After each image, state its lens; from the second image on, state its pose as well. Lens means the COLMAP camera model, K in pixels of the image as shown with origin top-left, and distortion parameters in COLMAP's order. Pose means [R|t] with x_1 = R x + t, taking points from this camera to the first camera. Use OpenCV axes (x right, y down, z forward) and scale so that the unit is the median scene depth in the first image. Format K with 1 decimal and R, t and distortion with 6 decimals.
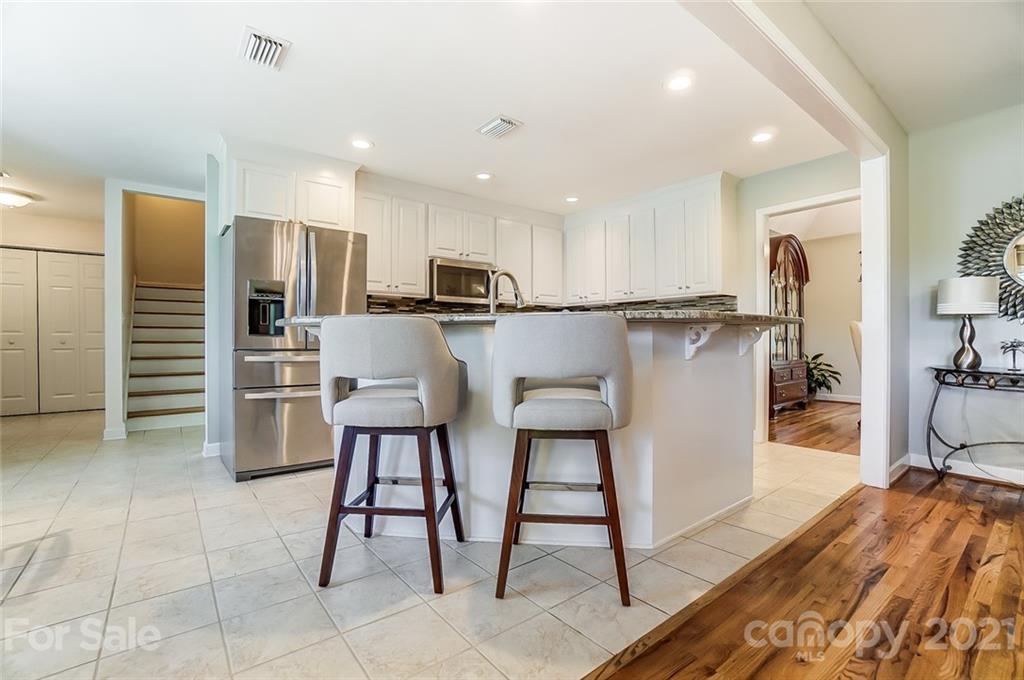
lens RADIAL K [[449.3, 0, 512.4], [0, 449.3, 345.1], [0, 0, 1]] dist [-0.052519, 0.012899]
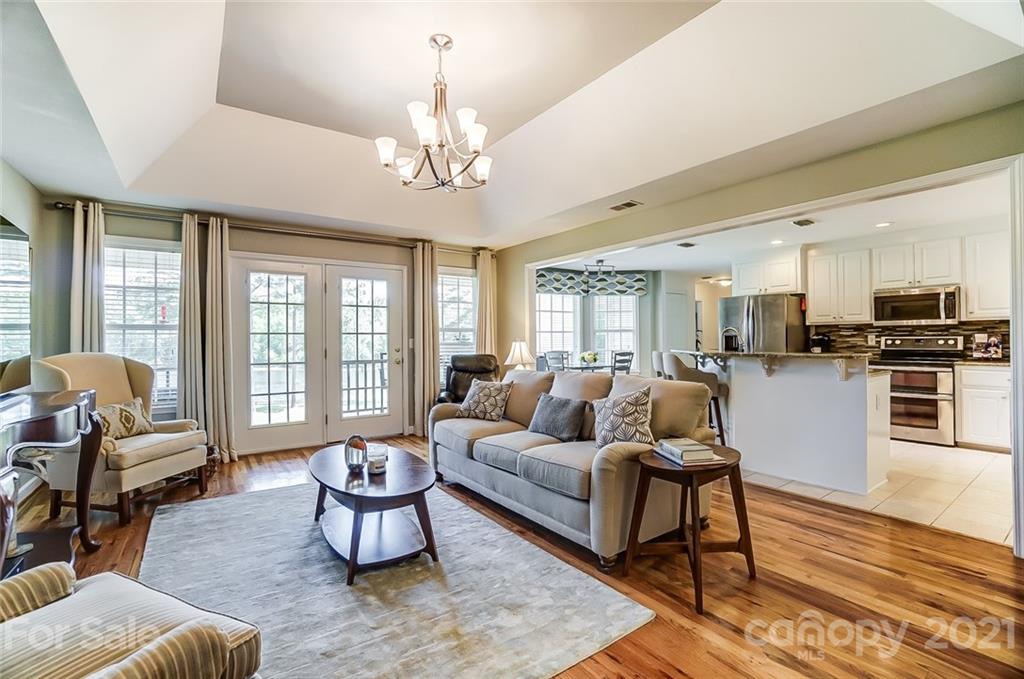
lens RADIAL K [[449.3, 0, 497.4], [0, 449.3, 336.9], [0, 0, 1]] dist [-0.052519, 0.012899]
pose [[-0.058345, -0.002670, -0.998293, 1.518358], [-0.004266, 0.999988, -0.002425, -0.081845], [0.998287, 0.004118, -0.058355, 0.018695]]
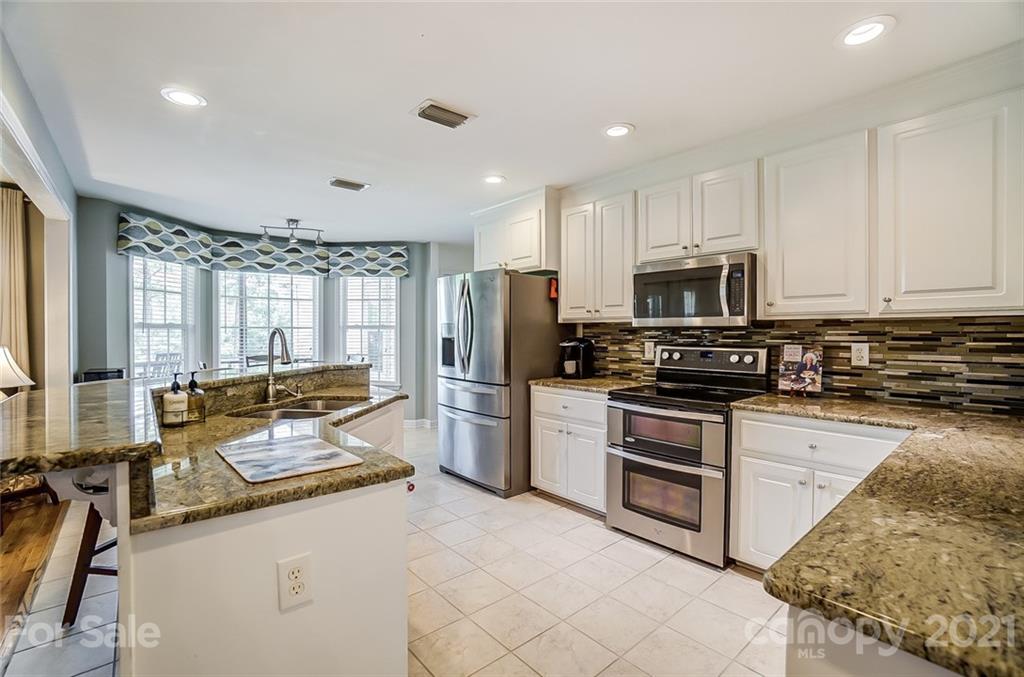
lens RADIAL K [[449.3, 0, 504.4], [0, 449.3, 334.3], [0, 0, 1]] dist [-0.052519, 0.012899]
pose [[0.037770, 0.007302, -0.999260, 0.717002], [-0.015913, 0.999851, 0.006705, -0.119884], [0.999160, 0.015648, 0.037881, 1.052309]]
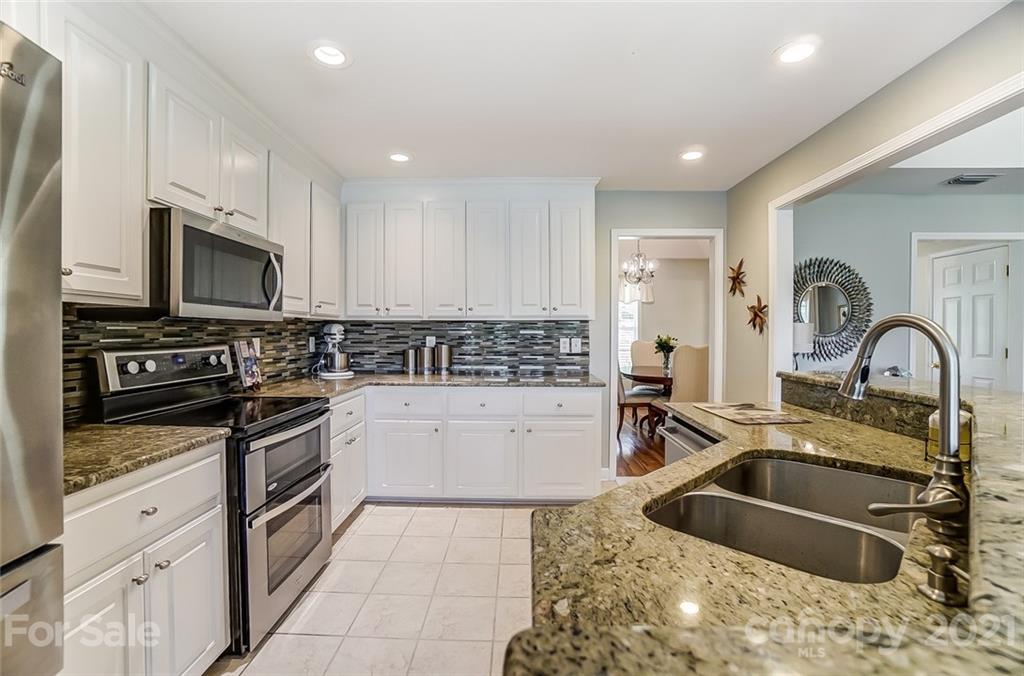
lens RADIAL K [[449.3, 0, 505.9], [0, 449.3, 337.6], [0, 0, 1]] dist [-0.052519, 0.012899]
pose [[0.644410, -0.006092, 0.764656, -0.383140], [0.007478, 0.999971, 0.001664, -0.107306], [-0.764643, 0.004645, 0.644437, 0.727576]]
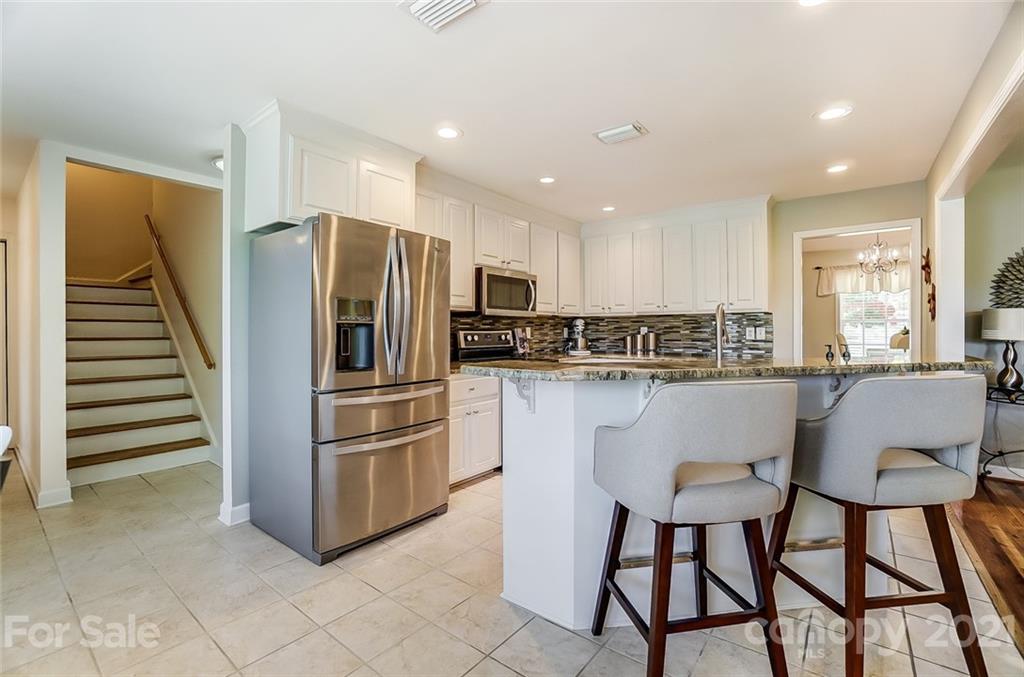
lens RADIAL K [[449.3, 0, 511.7], [0, 449.3, 331.9], [0, 0, 1]] dist [-0.052519, 0.012899]
pose [[0.972758, -0.000319, 0.231825, -0.446263], [0.003349, 0.999914, -0.012678, -0.072916], [-0.231801, 0.013109, 0.972675, 0.170935]]
